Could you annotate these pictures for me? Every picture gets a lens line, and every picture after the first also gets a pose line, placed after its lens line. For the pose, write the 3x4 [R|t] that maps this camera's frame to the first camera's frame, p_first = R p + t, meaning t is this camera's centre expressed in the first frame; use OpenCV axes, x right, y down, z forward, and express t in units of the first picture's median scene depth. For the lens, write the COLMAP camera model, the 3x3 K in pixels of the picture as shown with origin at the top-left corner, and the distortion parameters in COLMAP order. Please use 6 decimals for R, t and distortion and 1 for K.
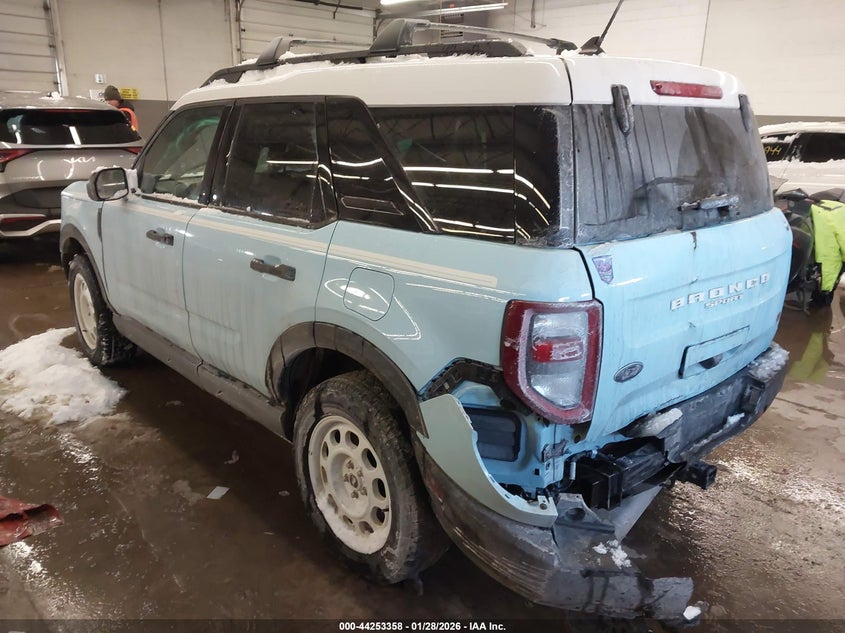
lens RADIAL K [[660.9, 0, 418.7], [0, 660.9, 316.8], [0, 0, 1]] dist [0.014893, -0.009643]
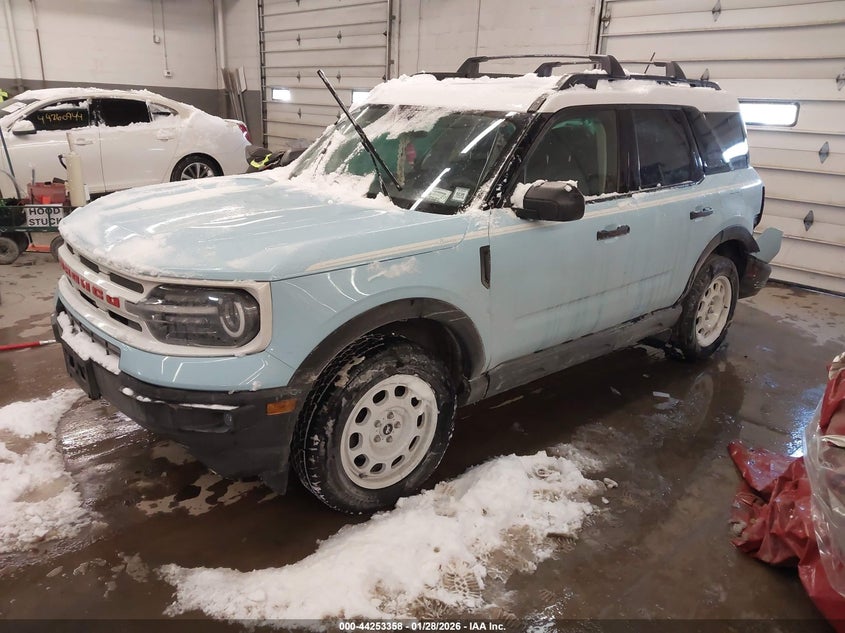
lens RADIAL K [[660.9, 0, 417.9], [0, 660.9, 315.6], [0, 0, 1]] dist [0.014893, -0.009643]
pose [[0.023089, -0.325843, 0.945142, -1.474469], [0.254226, 0.916230, 0.309665, -0.414699], [-0.966869, 0.233130, 0.103993, 1.234265]]
